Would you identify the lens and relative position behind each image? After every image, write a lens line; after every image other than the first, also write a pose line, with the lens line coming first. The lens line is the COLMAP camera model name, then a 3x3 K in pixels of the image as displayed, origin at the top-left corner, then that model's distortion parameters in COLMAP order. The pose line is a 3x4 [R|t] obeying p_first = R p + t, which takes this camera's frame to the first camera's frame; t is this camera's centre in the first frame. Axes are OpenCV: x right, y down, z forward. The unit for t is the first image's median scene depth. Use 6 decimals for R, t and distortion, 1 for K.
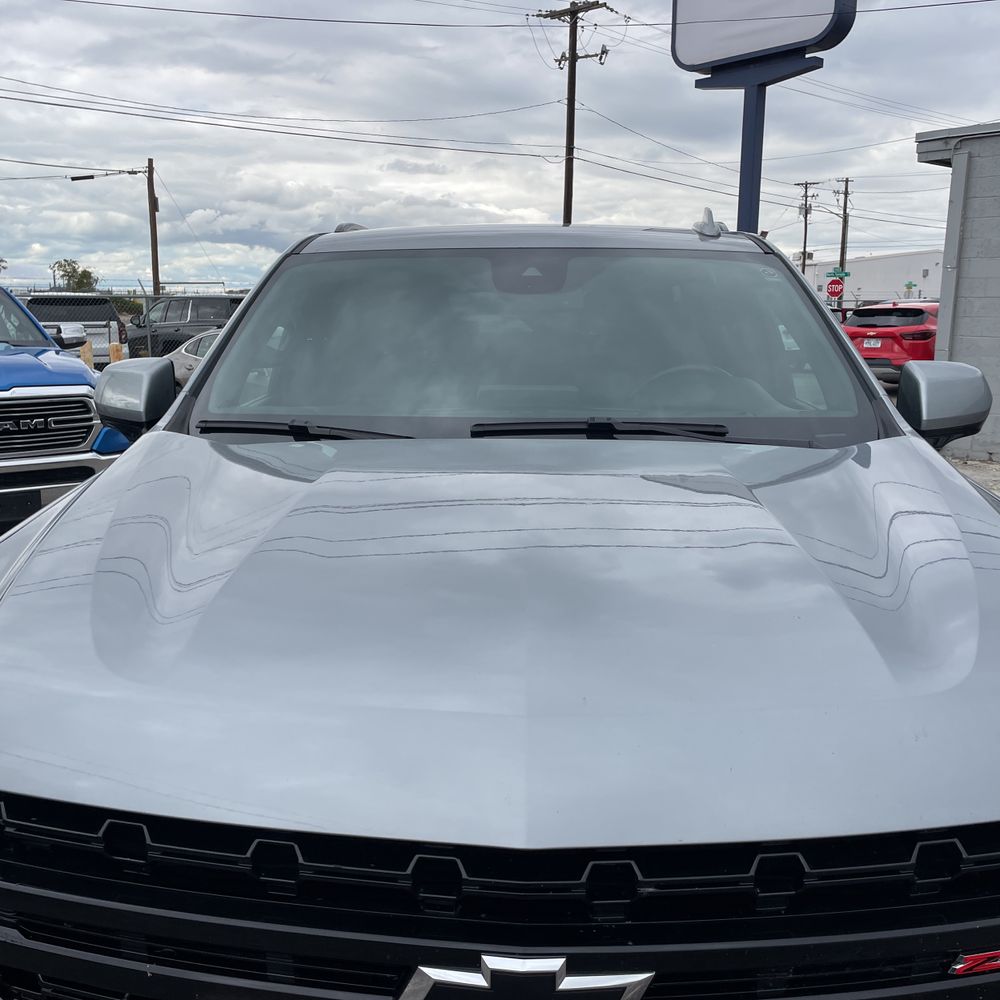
lens RADIAL K [[1006.7, 0, 482.5], [0, 1006.7, 494.6], [0, 0, 1]] dist [0.098425, -0.126577]
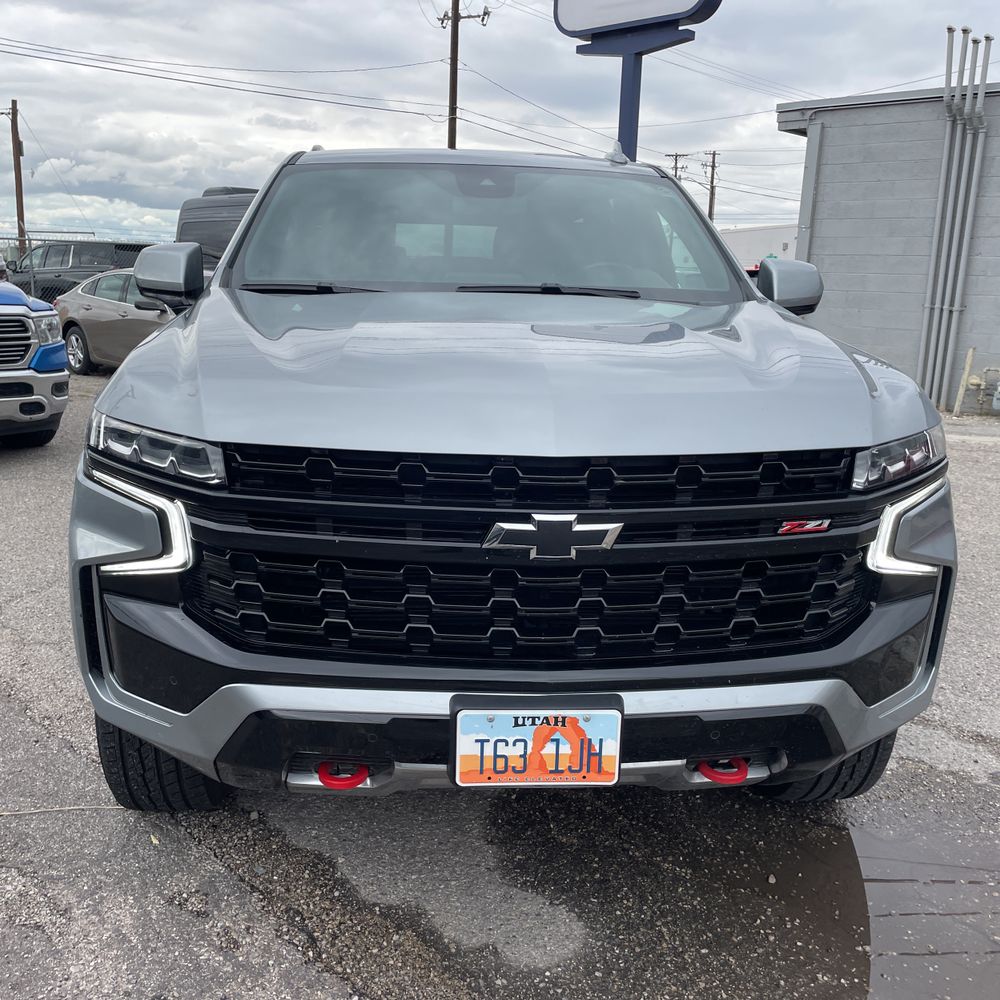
lens RADIAL K [[1006.7, 0, 482.5], [0, 1006.7, 494.6], [0, 0, 1]] dist [0.098425, -0.126577]
pose [[0.992622, -0.003858, 0.121187, -0.048386], [-0.000184, 0.999445, 0.033325, 0.056155], [-0.121248, -0.033102, 0.992070, -0.123229]]
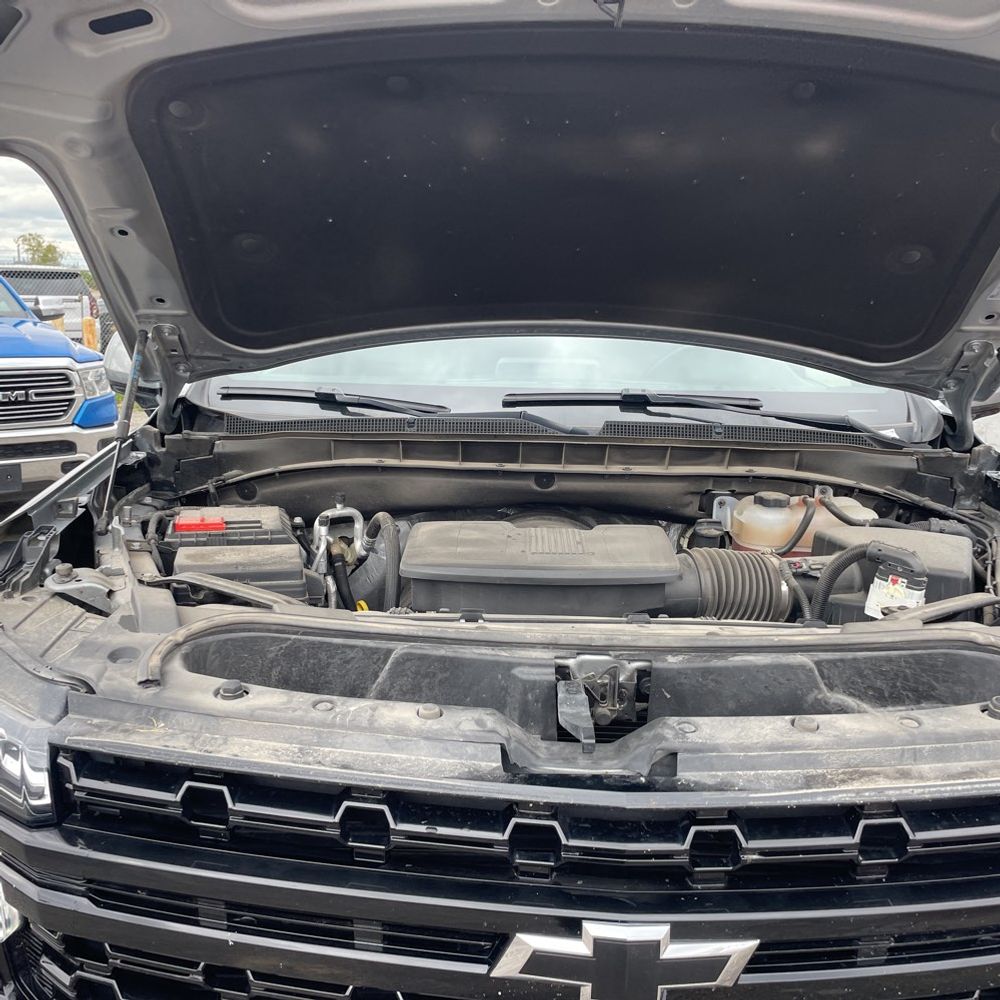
lens RADIAL K [[1006.7, 0, 482.5], [0, 1006.7, 494.6], [0, 0, 1]] dist [0.098425, -0.126577]
pose [[0.999429, 0.012376, 0.031453, -0.020911], [-0.012856, 0.999803, 0.015098, 0.004727], [-0.031260, -0.015494, 0.999391, 0.005954]]
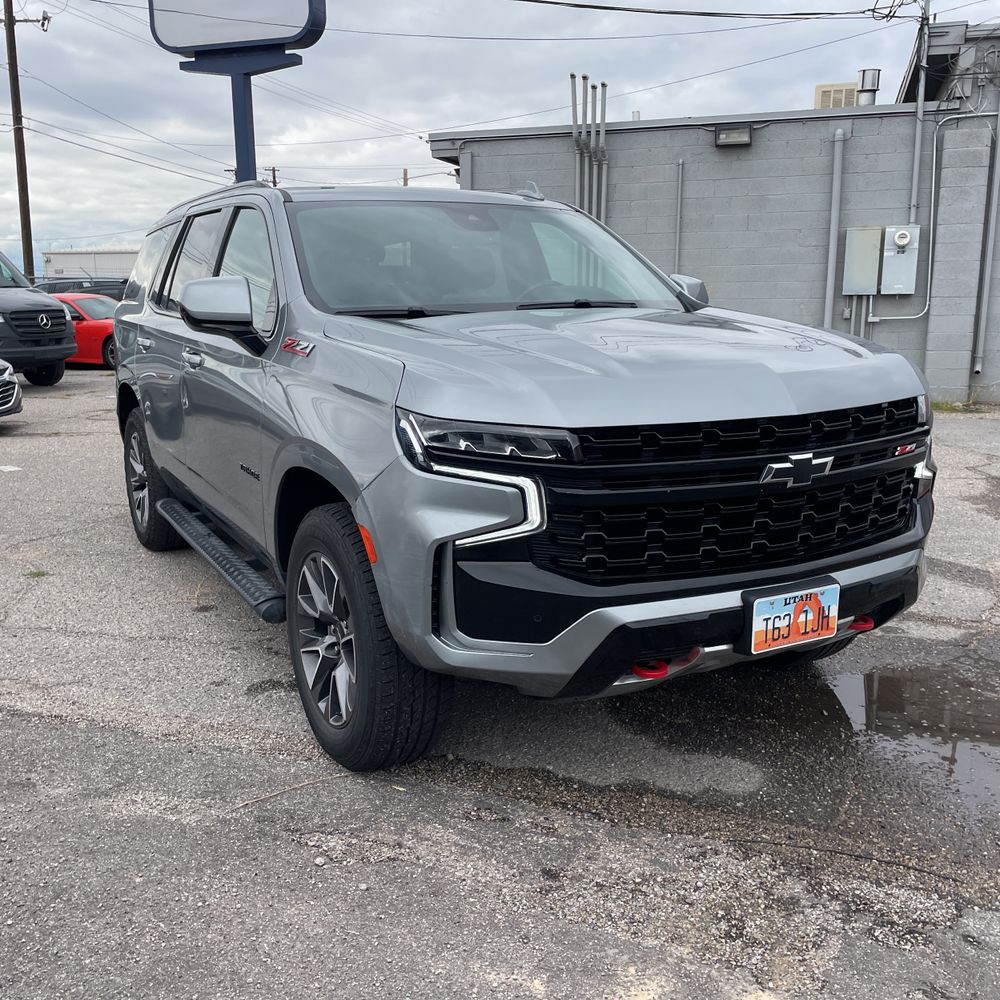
lens RADIAL K [[1006.9, 0, 485.9], [0, 1006.9, 502.3], [0, 0, 1]] dist [0.097793, -0.122414]
pose [[0.856271, -0.118183, 0.502825, -0.317929], [0.107973, 0.992921, 0.049504, 0.056105], [-0.505115, 0.011903, 0.862970, -0.137989]]
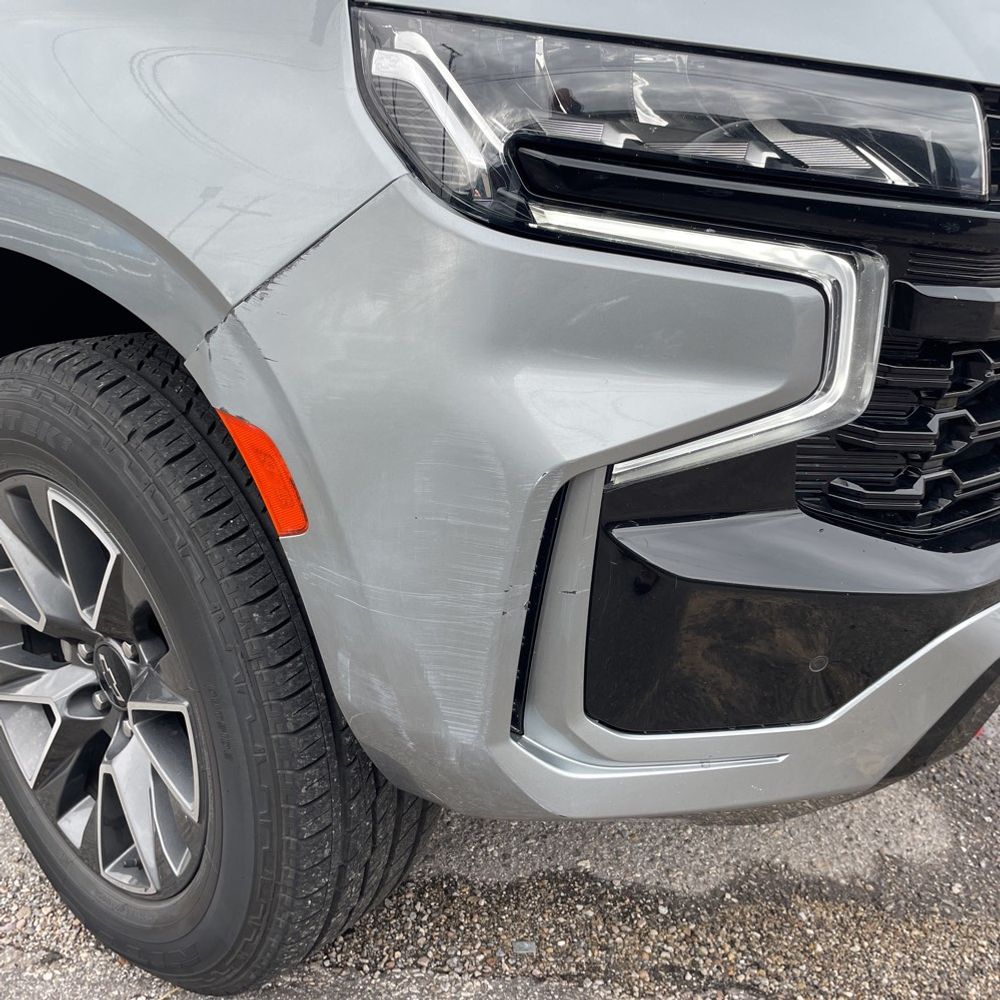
lens RADIAL K [[1006.9, 0, 485.9], [0, 1006.9, 502.3], [0, 0, 1]] dist [0.097793, -0.122414]
pose [[0.615465, -0.272151, 0.739687, -0.232087], [0.105222, 0.958464, 0.265094, 0.059703], [-0.781109, -0.085324, 0.618537, 0.147350]]
